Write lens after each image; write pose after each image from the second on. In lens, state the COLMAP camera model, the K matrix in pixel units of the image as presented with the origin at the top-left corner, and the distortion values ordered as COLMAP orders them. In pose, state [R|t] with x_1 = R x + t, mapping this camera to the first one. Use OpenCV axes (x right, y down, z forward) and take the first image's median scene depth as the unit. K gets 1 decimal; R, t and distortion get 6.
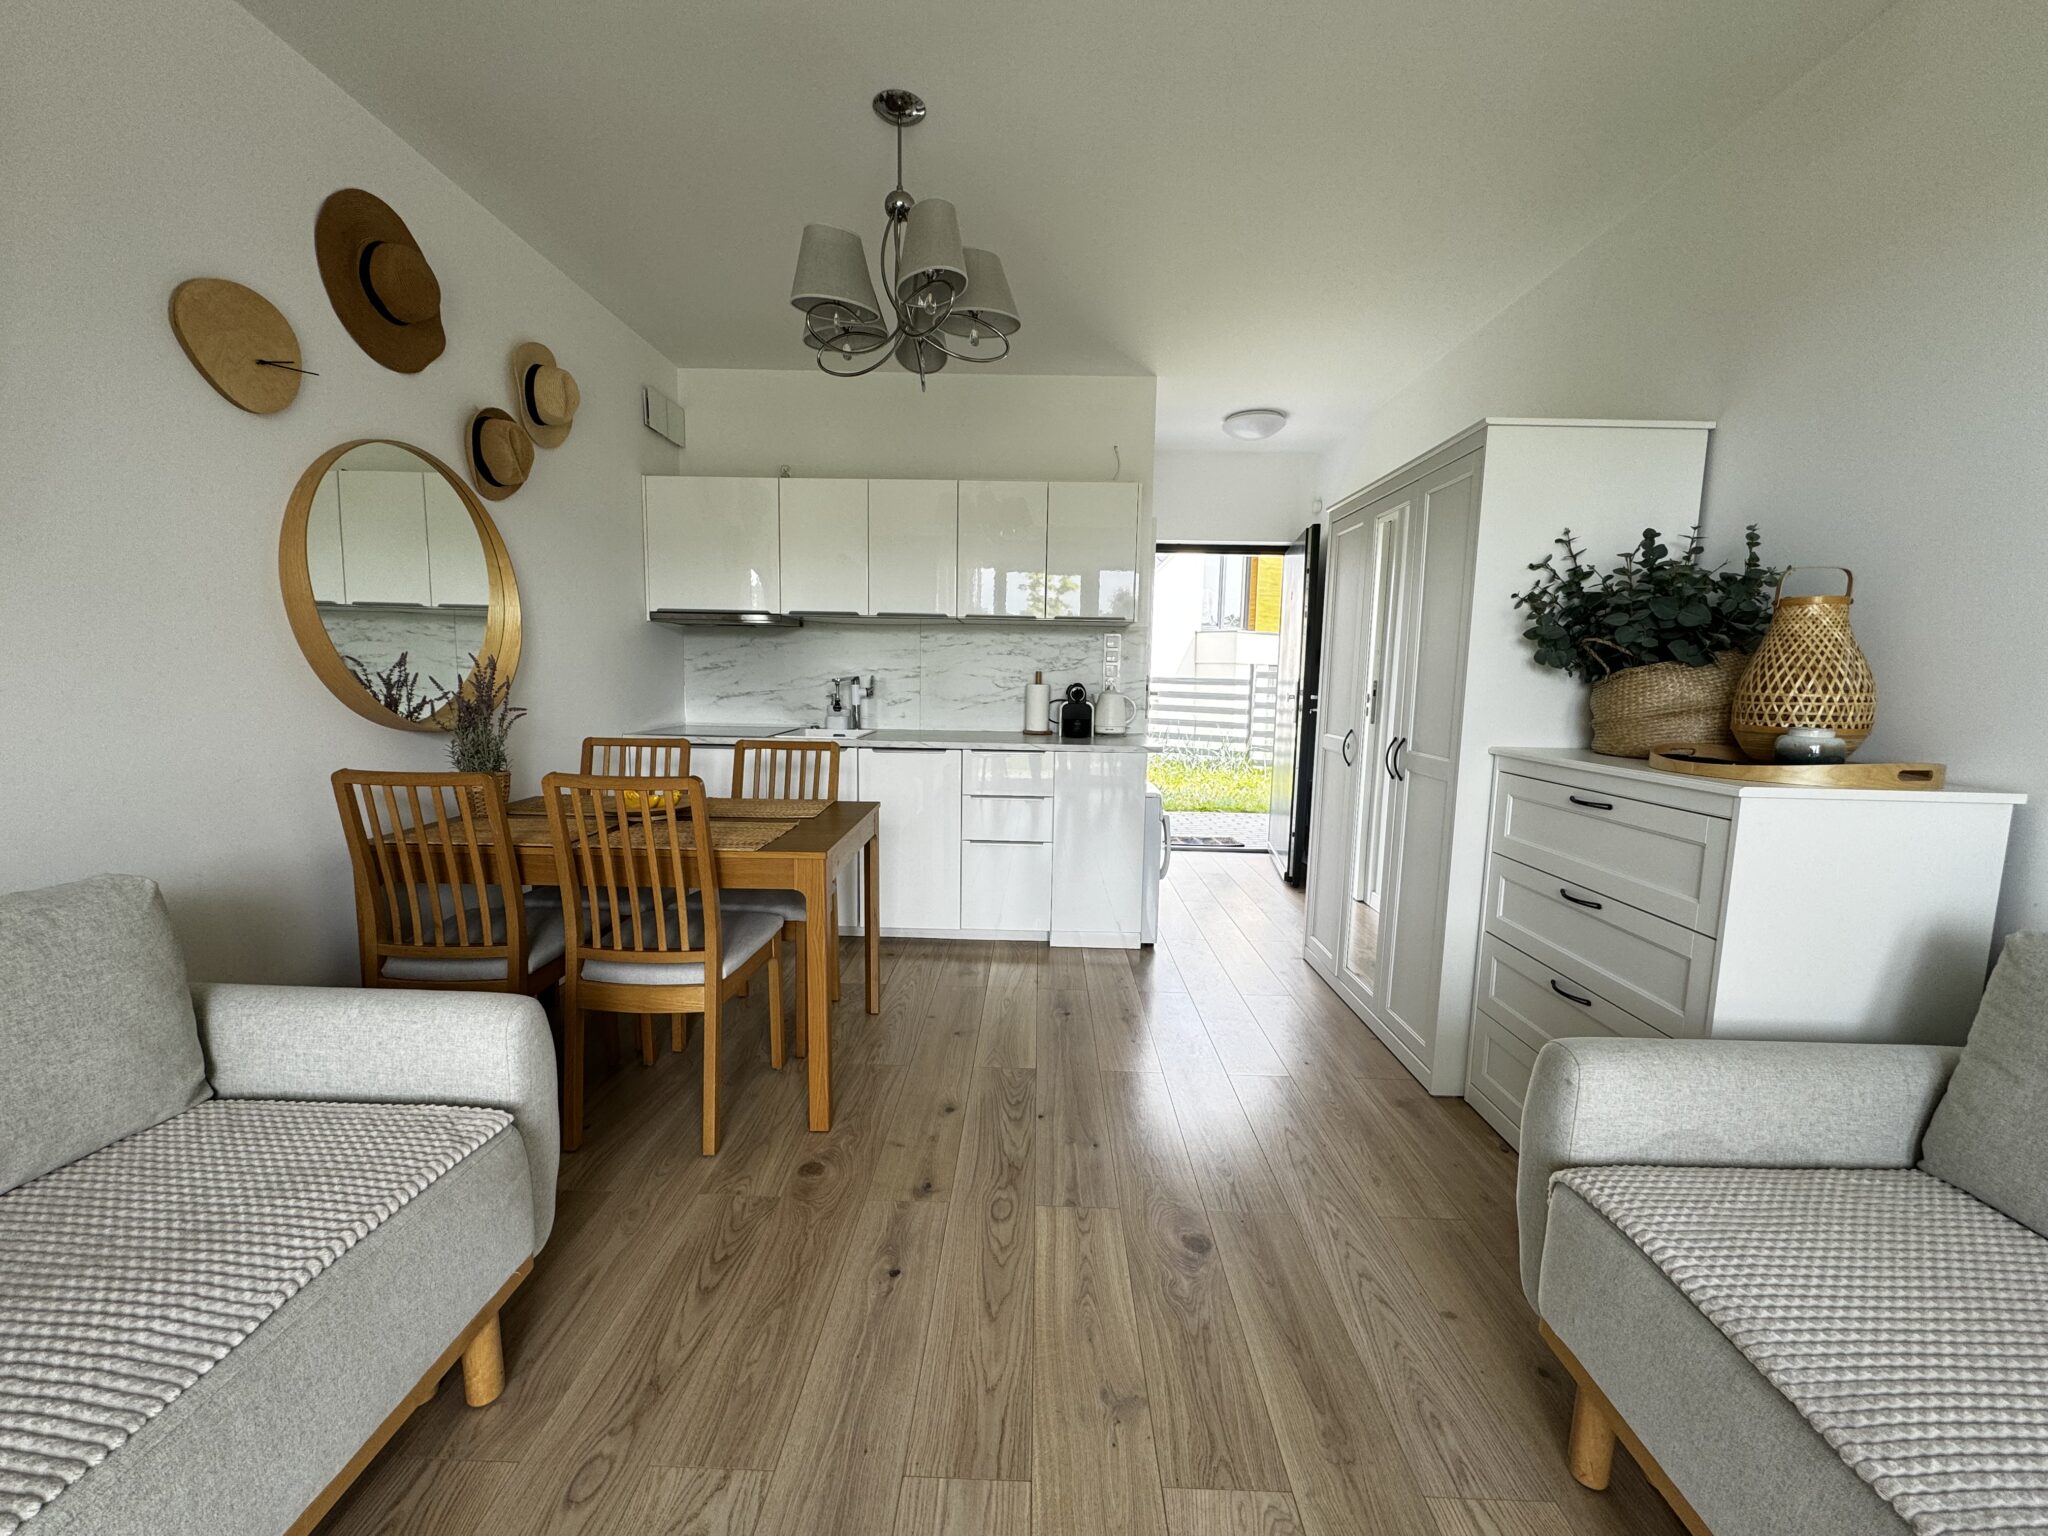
lens RADIAL K [[813.2, 0, 1022.6], [0, 813.2, 771.0], [0, 0, 1]] dist [-0.005692, 0.000782]
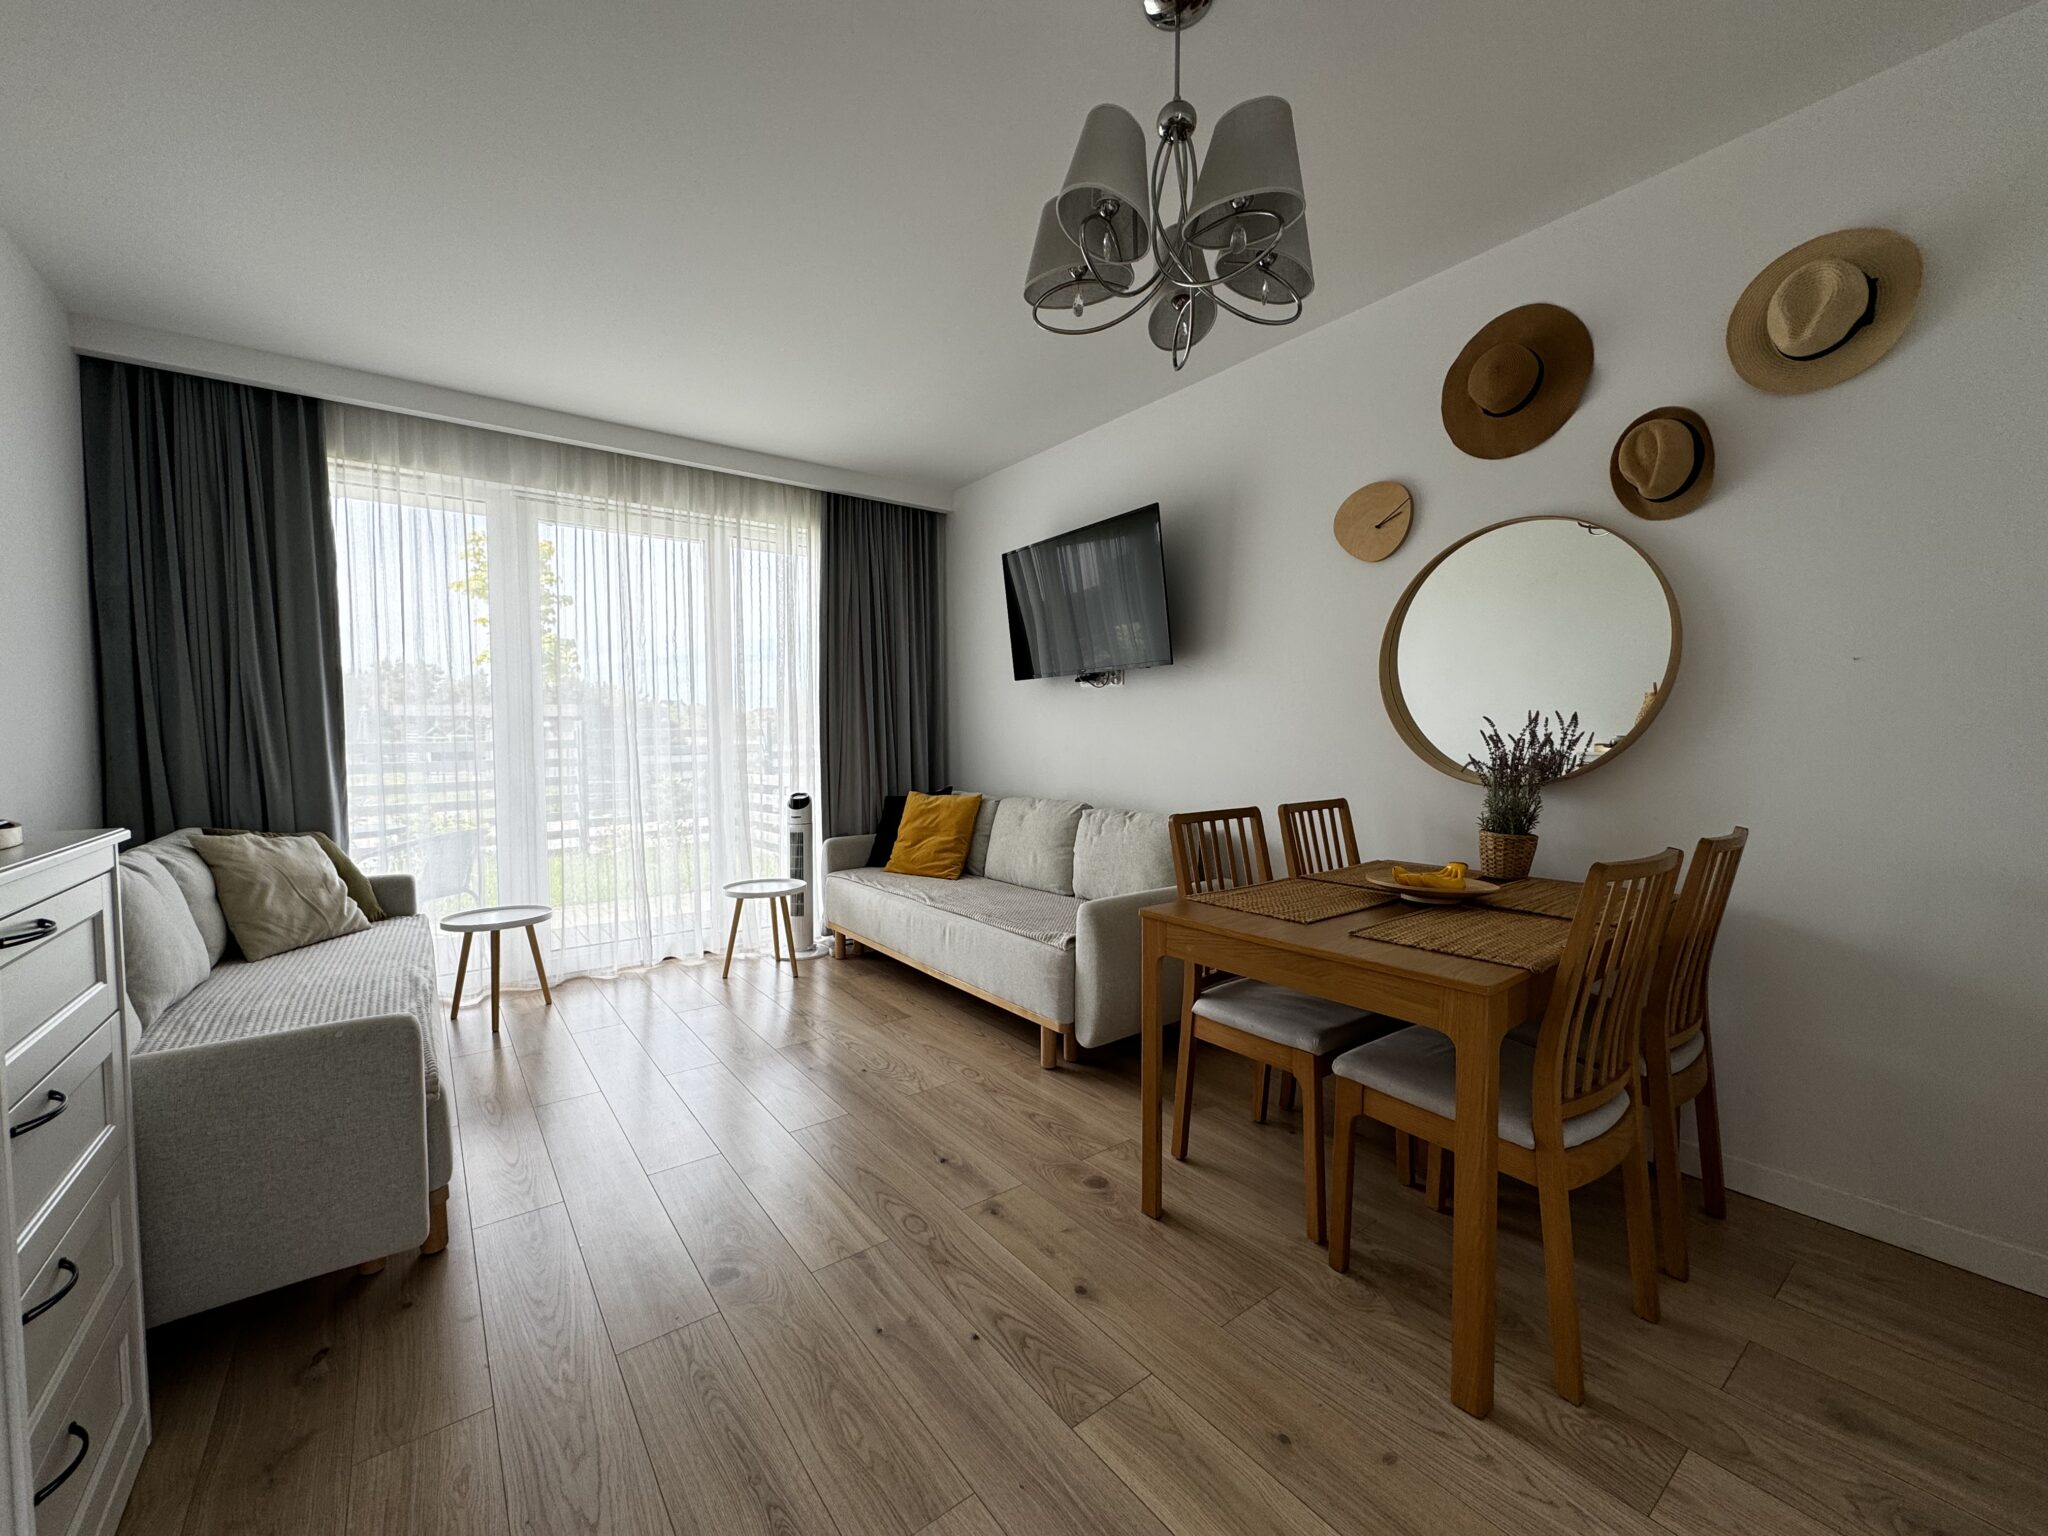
lens RADIAL K [[813.2, 0, 1024.6], [0, 813.2, 771.2], [0, 0, 1]] dist [-0.005692, 0.000782]
pose [[-0.783917, 0.014279, -0.620702, 0.434731], [-0.083511, 0.988225, 0.128205, -0.163984], [0.615224, 0.152337, -0.773494, 1.542707]]
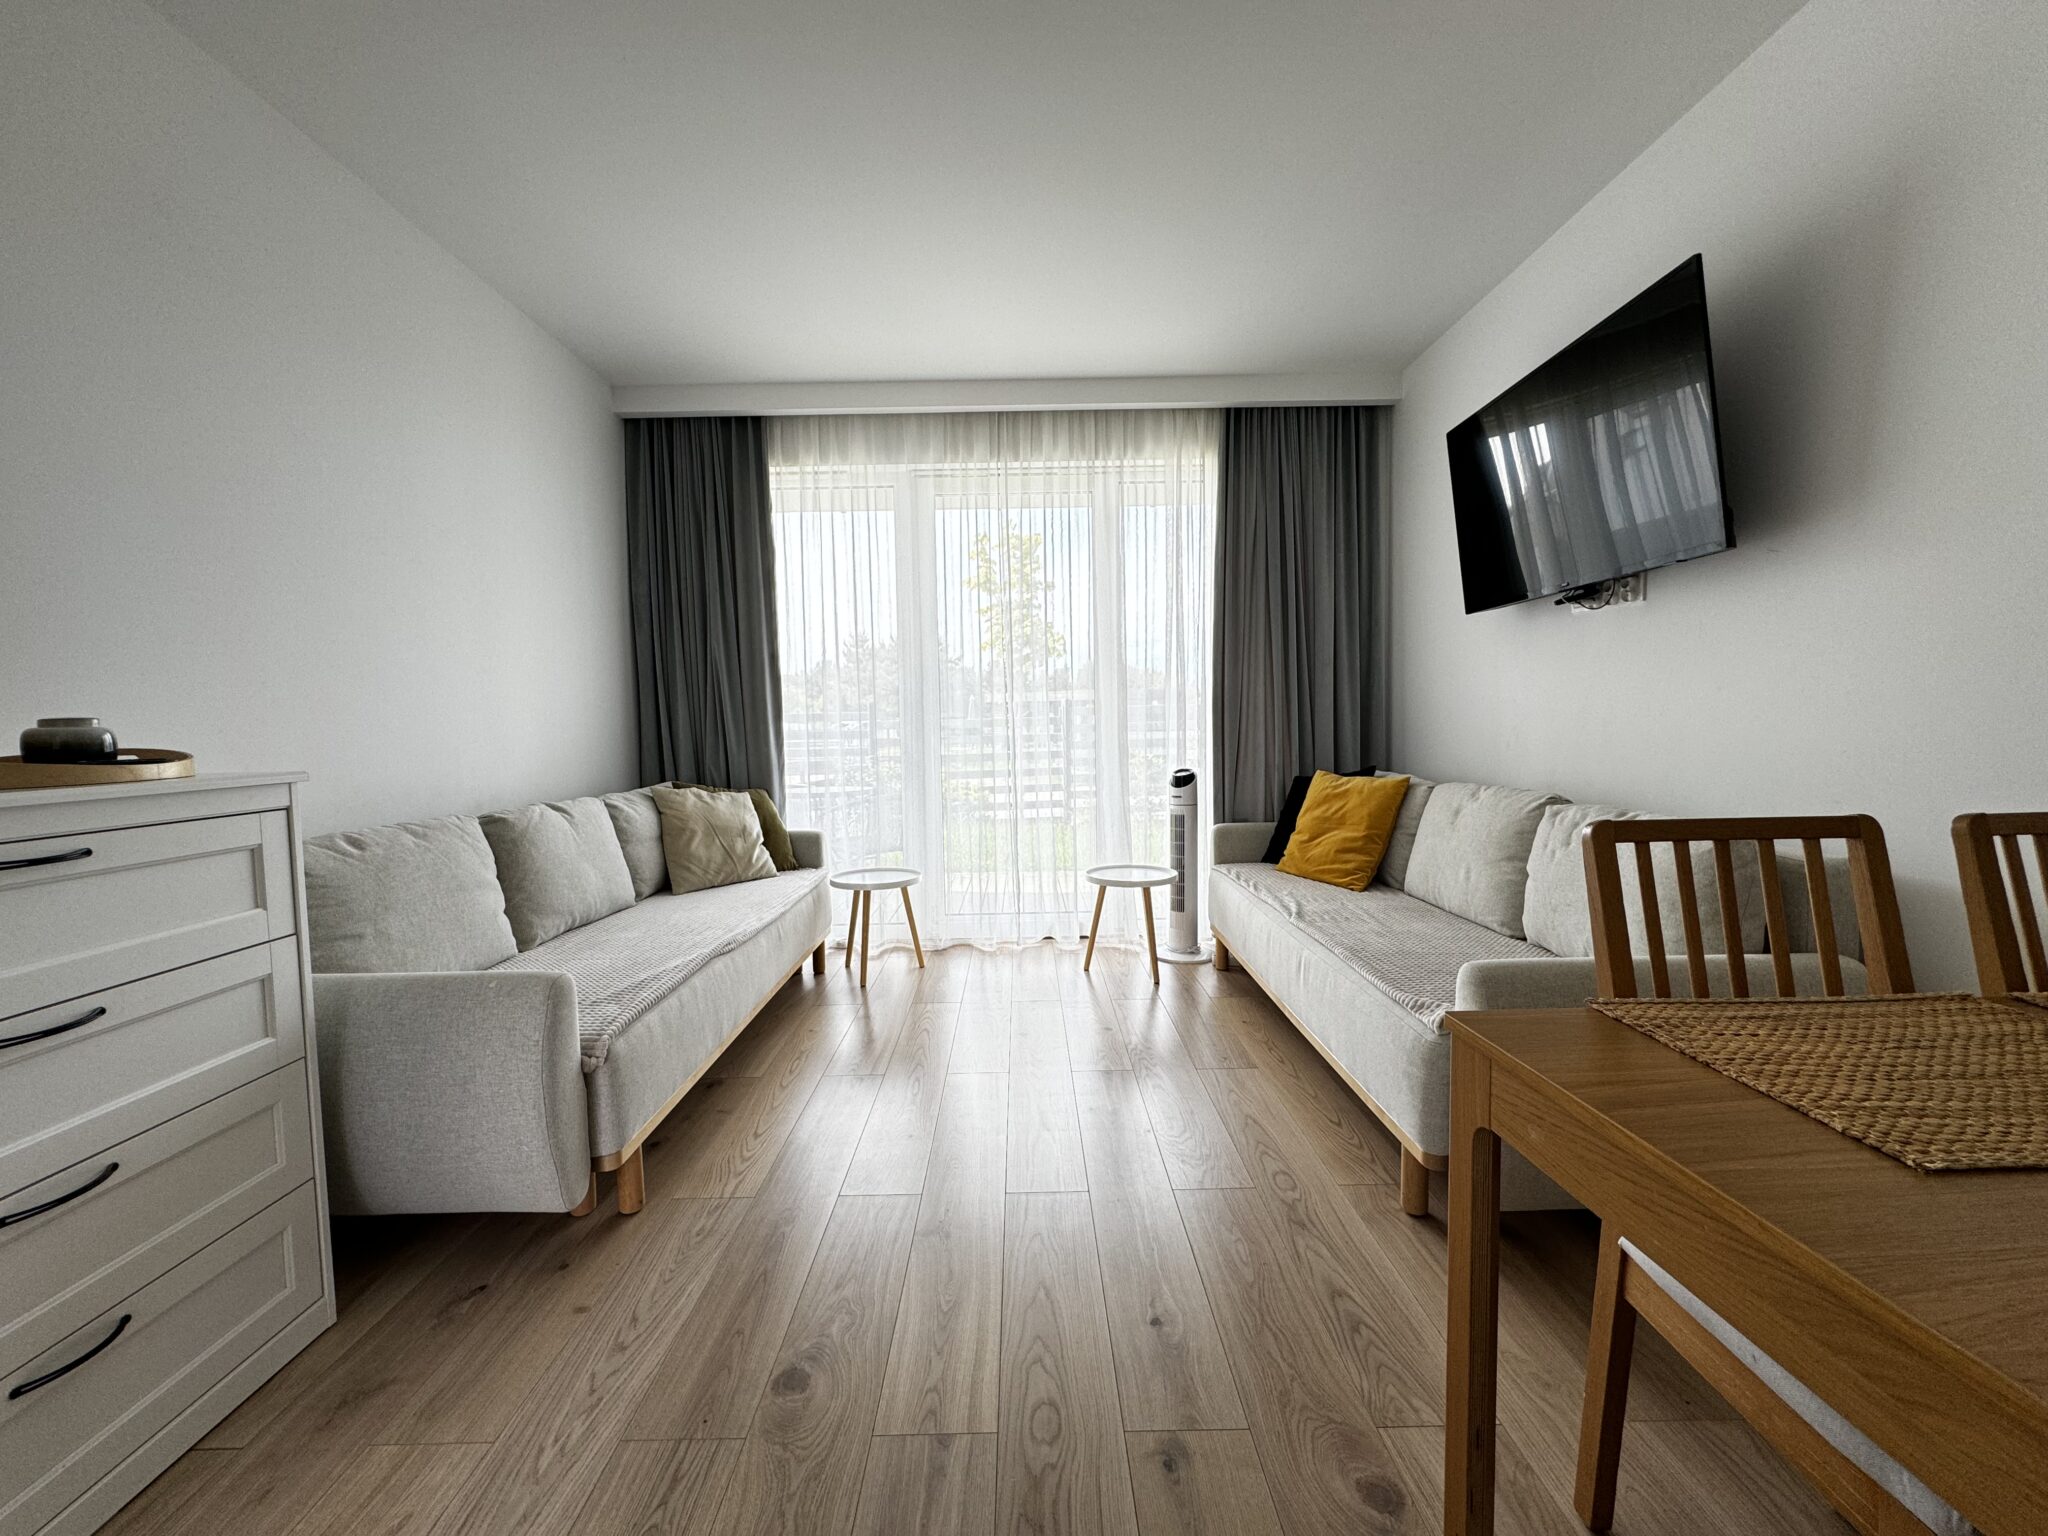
lens RADIAL K [[813.2, 0, 1024.0], [0, 813.2, 770.0], [0, 0, 1]] dist [-0.005692, 0.000782]
pose [[-0.999610, 0.000898, -0.027927, 0.010141], [-0.004105, 0.983919, 0.178567, -0.110294], [0.027638, 0.178612, -0.983531, 1.339292]]
